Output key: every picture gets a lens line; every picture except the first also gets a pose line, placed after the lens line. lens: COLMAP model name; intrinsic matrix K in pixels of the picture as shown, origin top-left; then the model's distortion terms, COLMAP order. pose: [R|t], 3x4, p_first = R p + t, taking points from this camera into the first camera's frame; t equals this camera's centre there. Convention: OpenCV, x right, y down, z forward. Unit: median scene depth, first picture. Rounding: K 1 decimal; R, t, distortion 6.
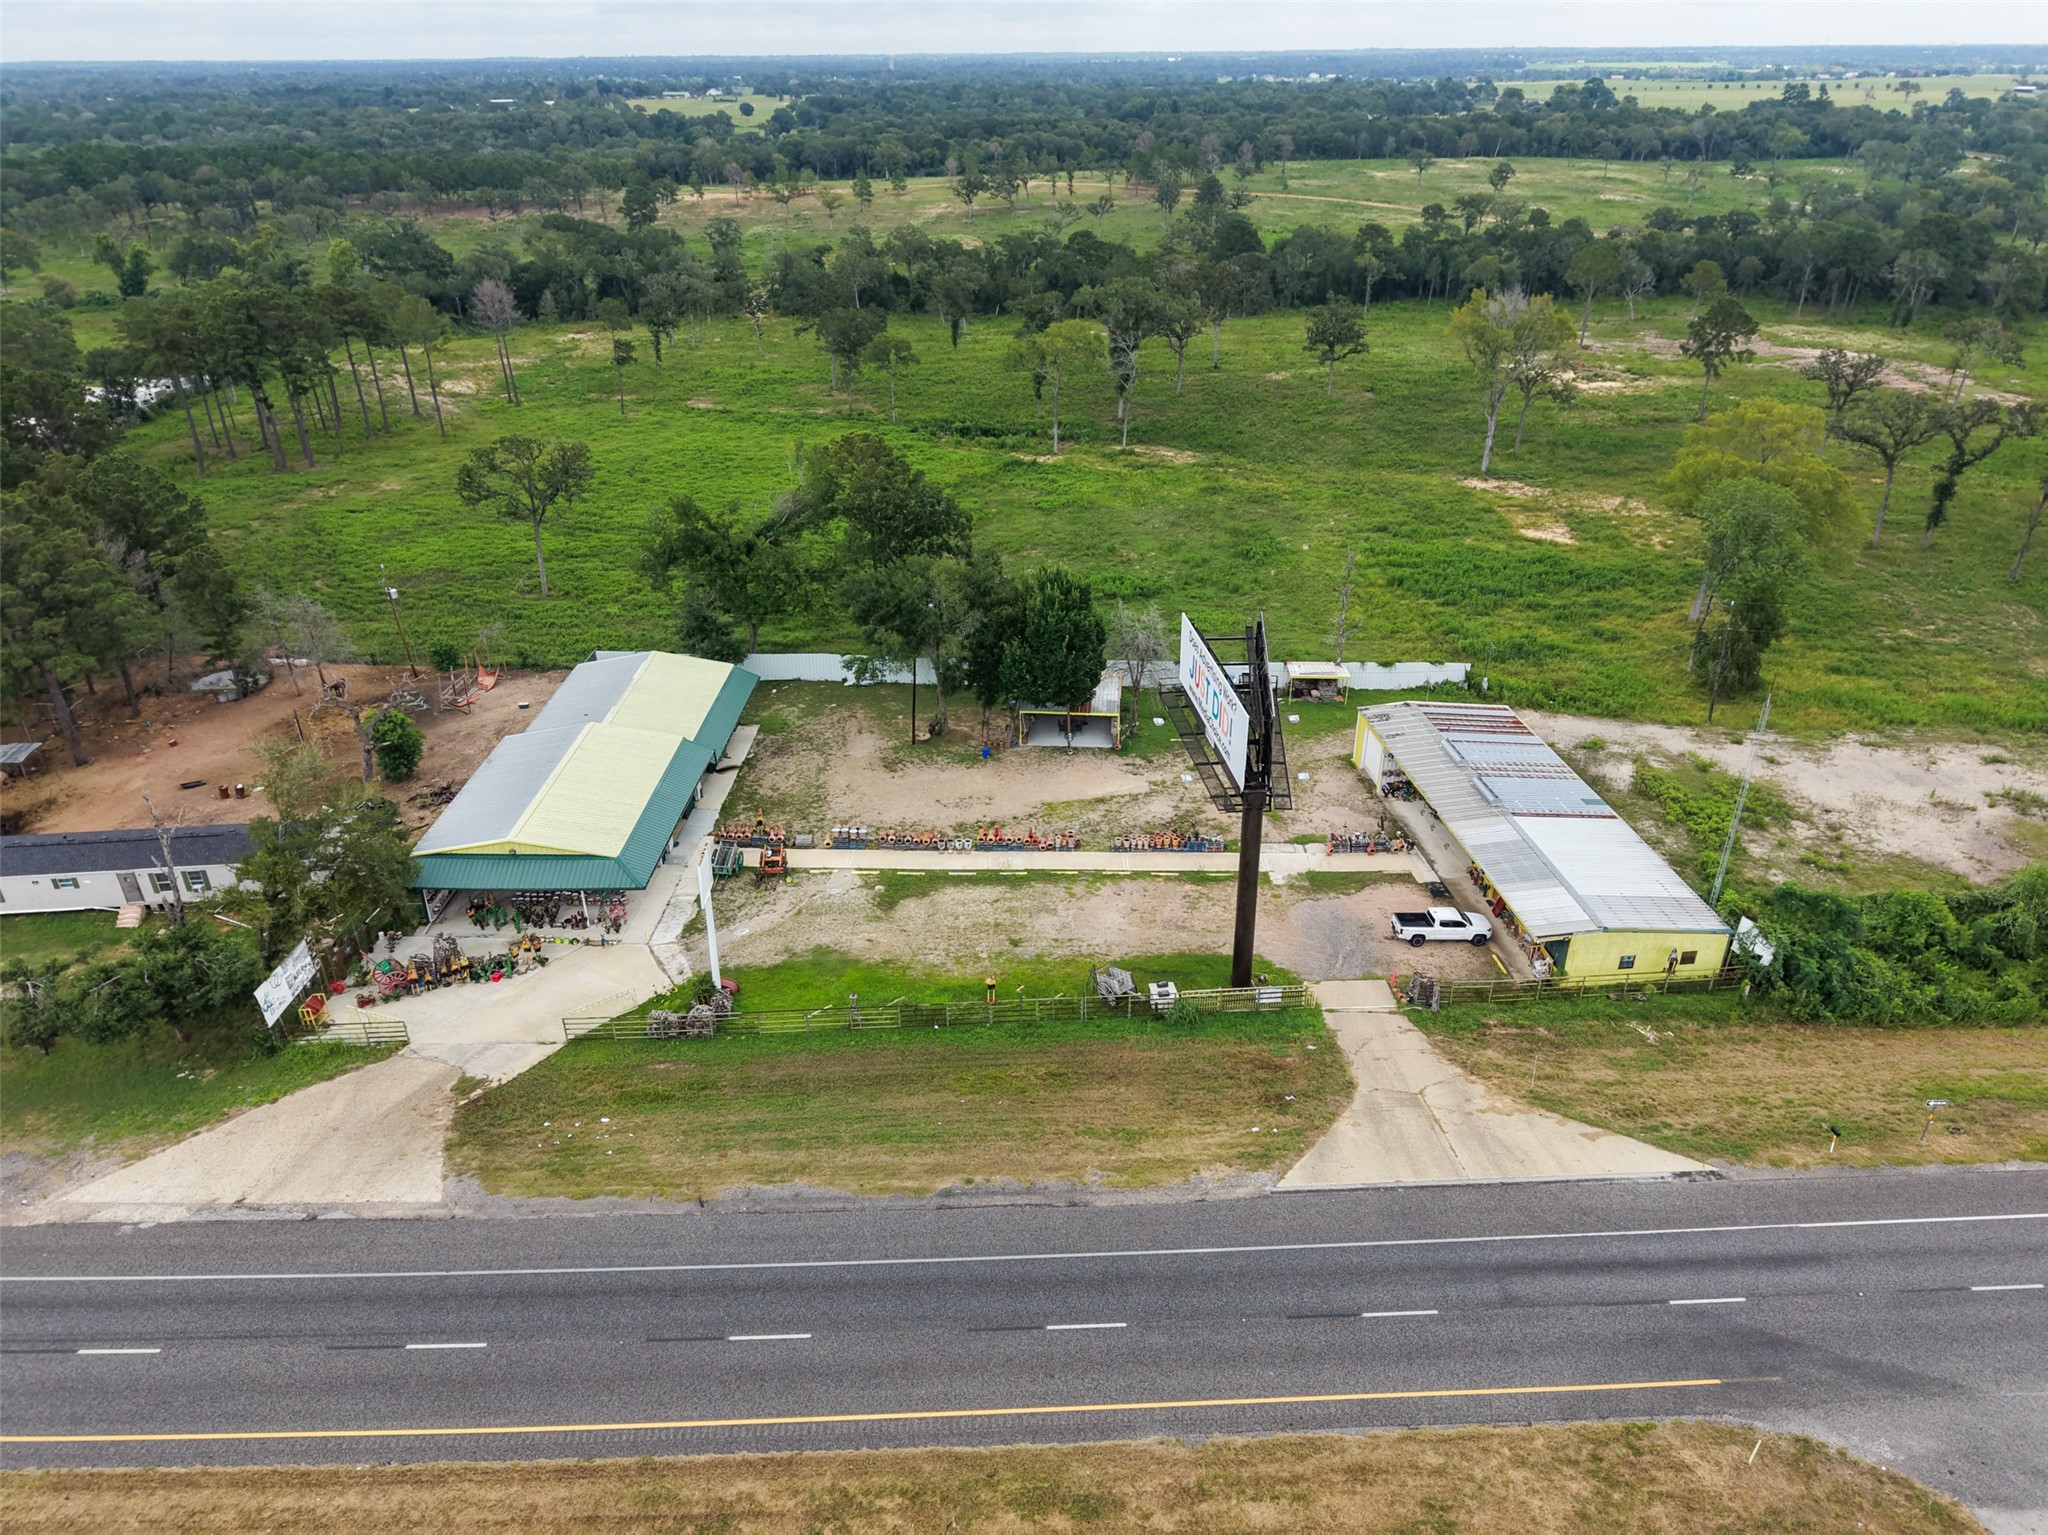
lens RADIAL K [[1392.8, 0, 1024.1], [0, 1392.8, 746.9], [0, 0, 1]] dist [0.011760, -0.009178]
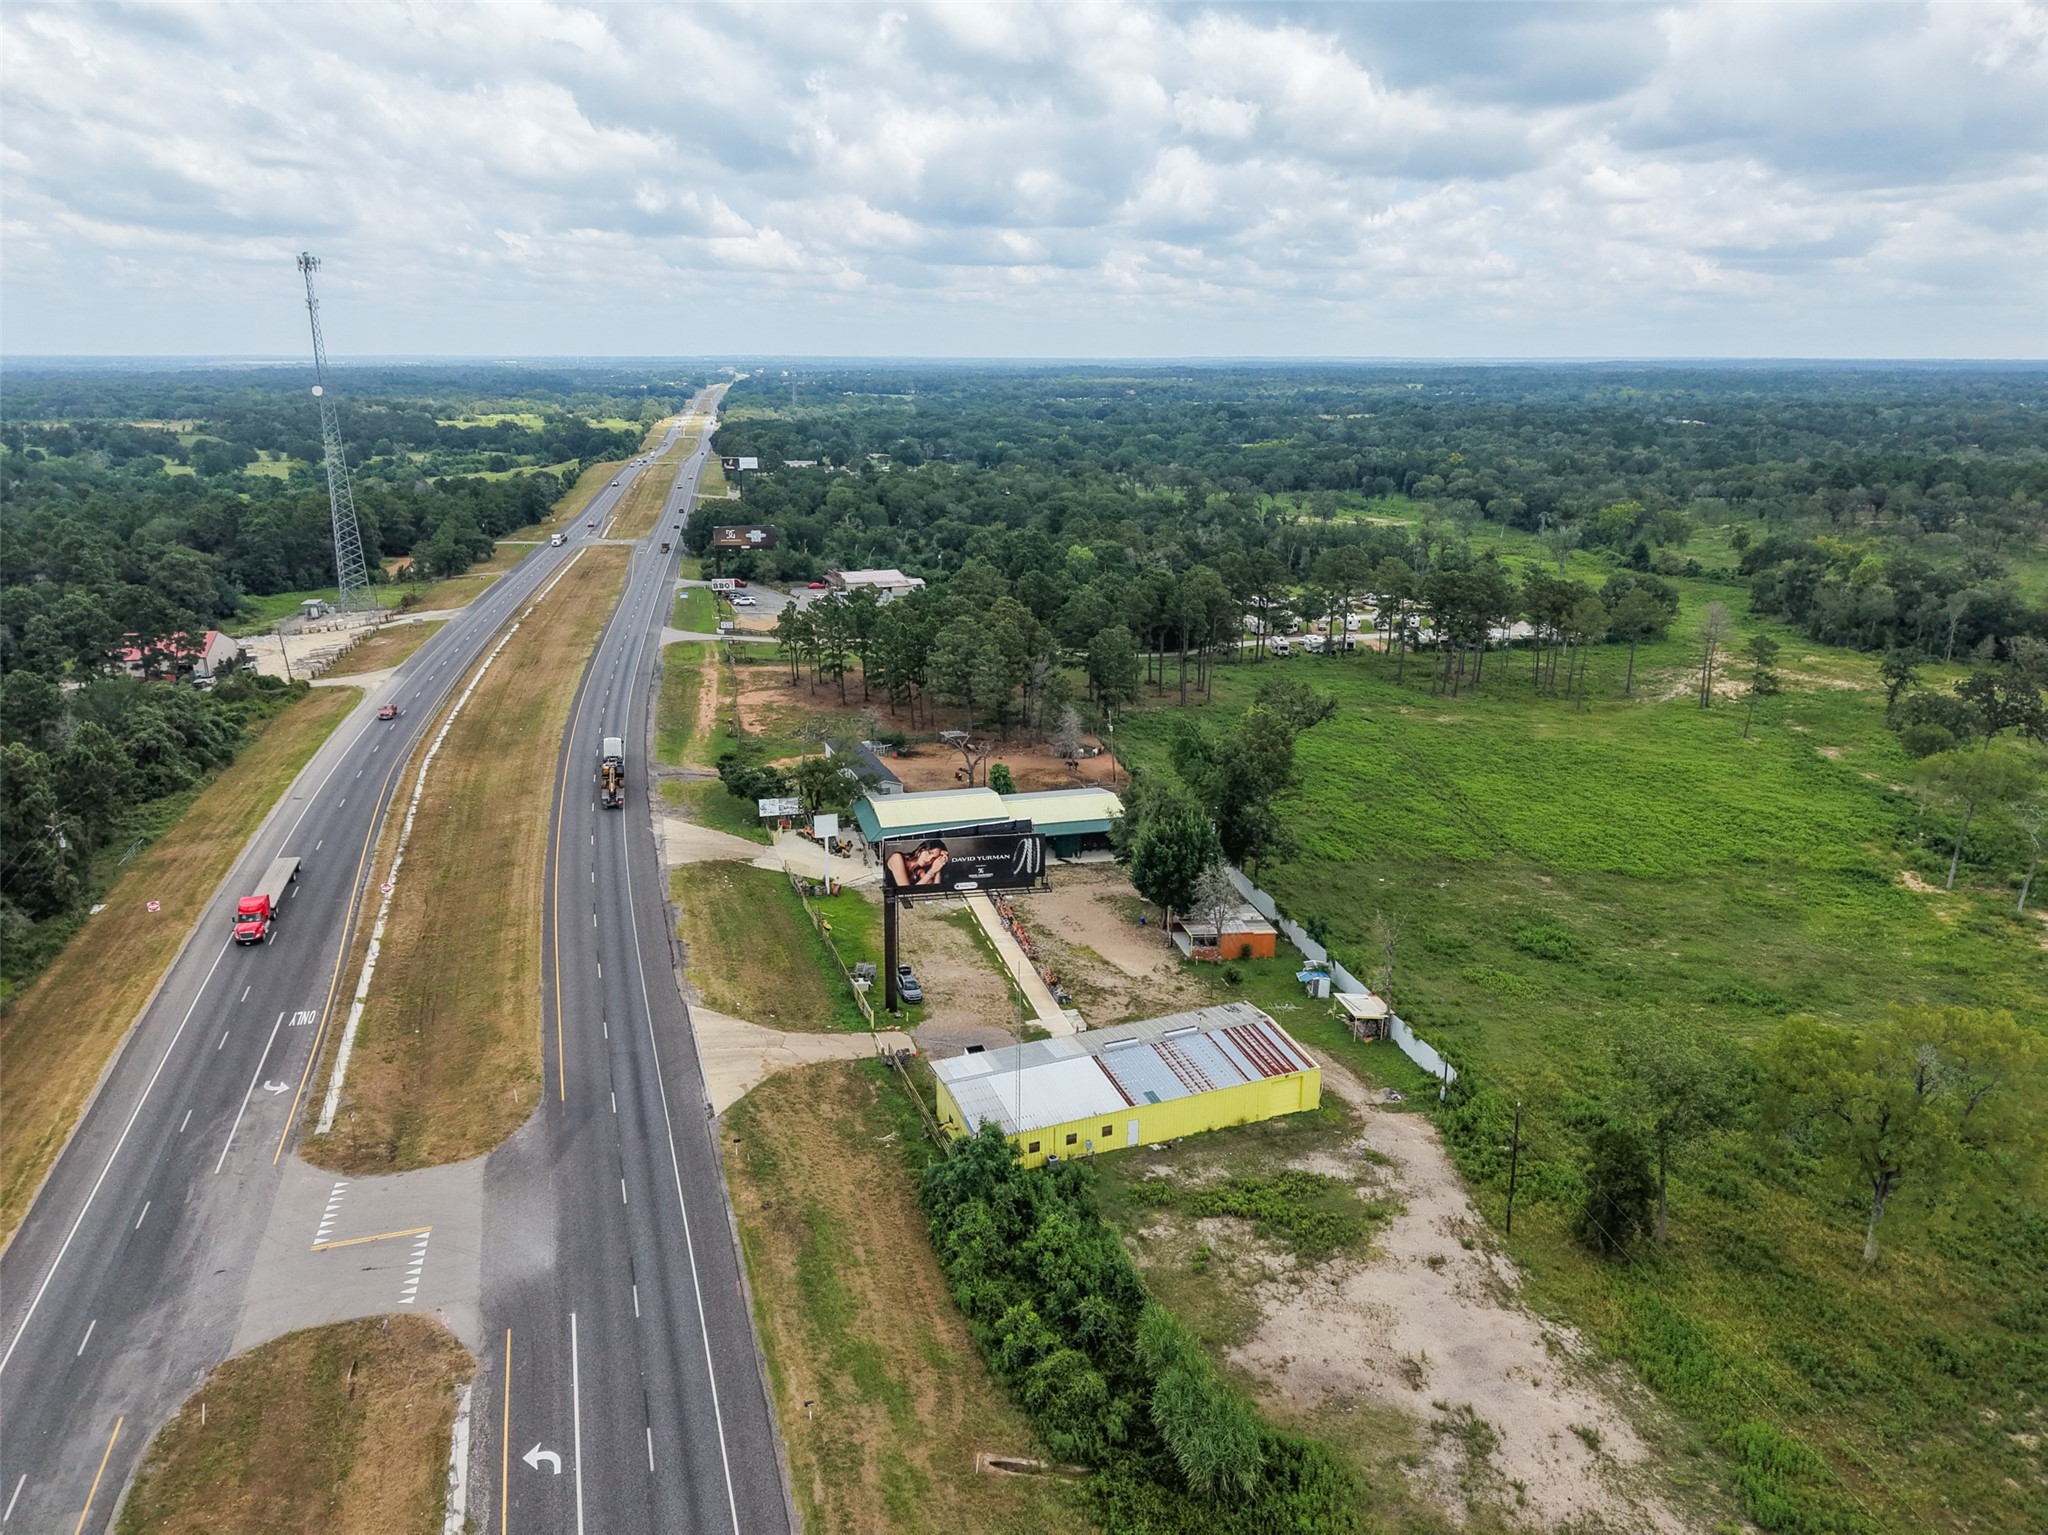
lens RADIAL K [[1384.1, 0, 1024.0], [0, 1384.1, 767.5], [0, 0, 1]] dist [0.028187, -0.032923]
pose [[0.271971, 0.287576, -0.918331, 1.153573], [-0.437632, 0.886871, 0.148117, -0.281899], [0.857036, 0.361608, 0.367055, 0.304257]]
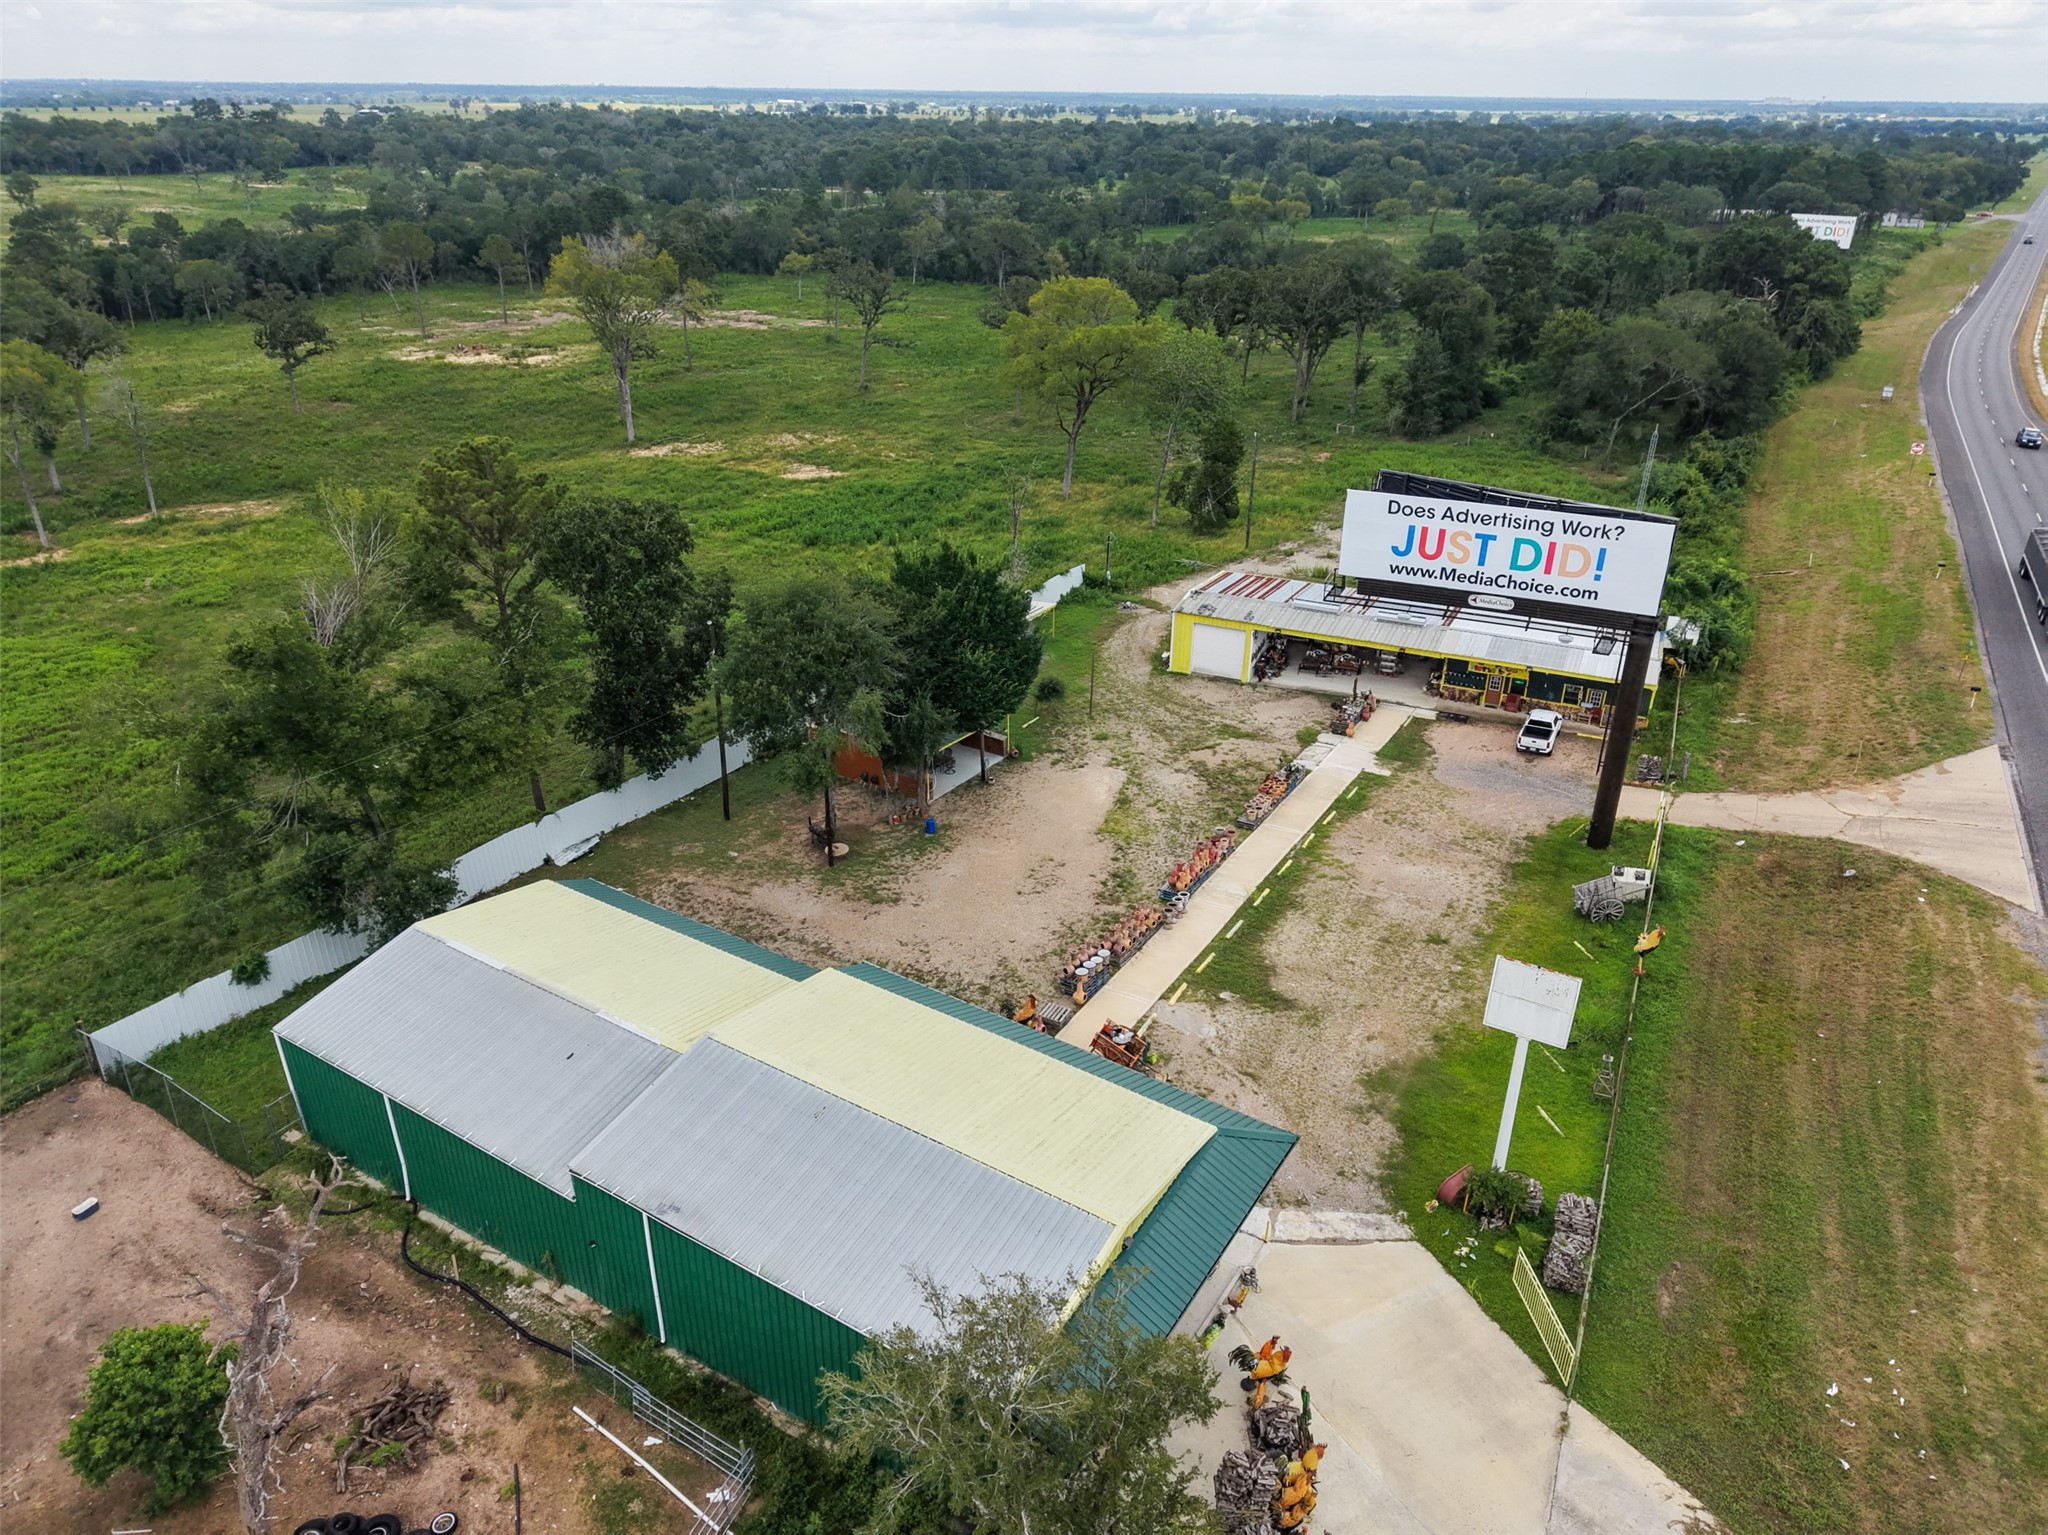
lens RADIAL K [[1388.0, 0, 1024.0], [0, 1388.0, 767.5], [0, 0, 1]] dist [0.012123, -0.009510]
pose [[0.511193, -0.364034, 0.778564, -0.508595], [0.374400, 0.909721, 0.179534, -0.124119], [-0.773632, 0.199718, 0.601337, 0.522647]]
